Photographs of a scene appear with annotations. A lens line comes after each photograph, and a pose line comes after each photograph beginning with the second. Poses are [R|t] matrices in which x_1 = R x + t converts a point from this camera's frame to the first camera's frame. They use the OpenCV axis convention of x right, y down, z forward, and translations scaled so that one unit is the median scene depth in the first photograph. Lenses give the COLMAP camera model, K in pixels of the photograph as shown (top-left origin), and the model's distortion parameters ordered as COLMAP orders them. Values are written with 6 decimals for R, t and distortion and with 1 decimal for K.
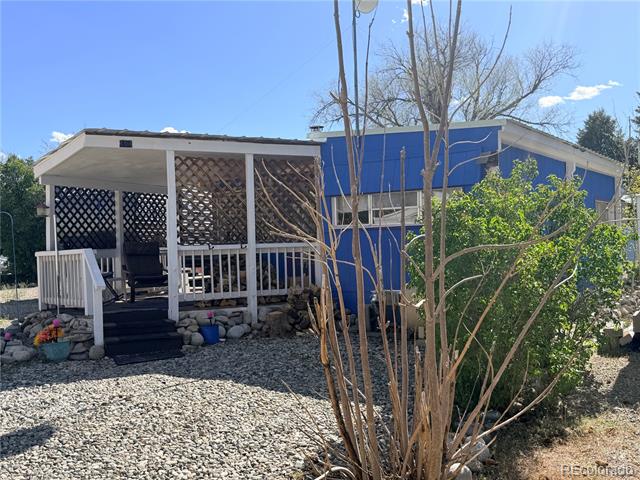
lens RADIAL K [[698.6, 0, 304.8], [0, 698.6, 238.3], [0, 0, 1]] dist [0.091125, 0.000000]
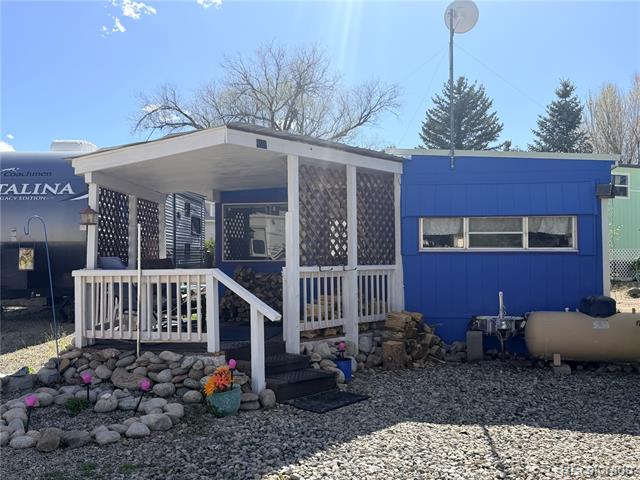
lens RADIAL K [[698.6, 0, 310.9], [0, 698.6, 221.2], [0, 0, 1]] dist [0.091125, 0.000000]
pose [[0.898261, 0.046315, 0.437015, -0.518272], [-0.024682, 0.998178, -0.055056, 0.002004], [-0.438768, 0.038668, 0.897768, 0.212277]]
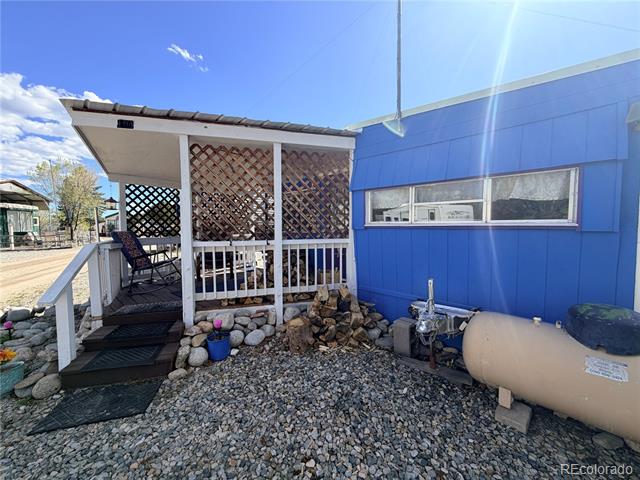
lens RADIAL K [[263.4, 0, 313.2], [0, 263.4, 238.0], [0, 0, 1]] dist [-0.001383, 0.000412]
pose [[0.990061, 0.025547, -0.138299, 0.020002], [-0.017272, 0.998006, 0.060703, -0.017184], [0.139574, -0.057711, 0.988528, 0.651579]]
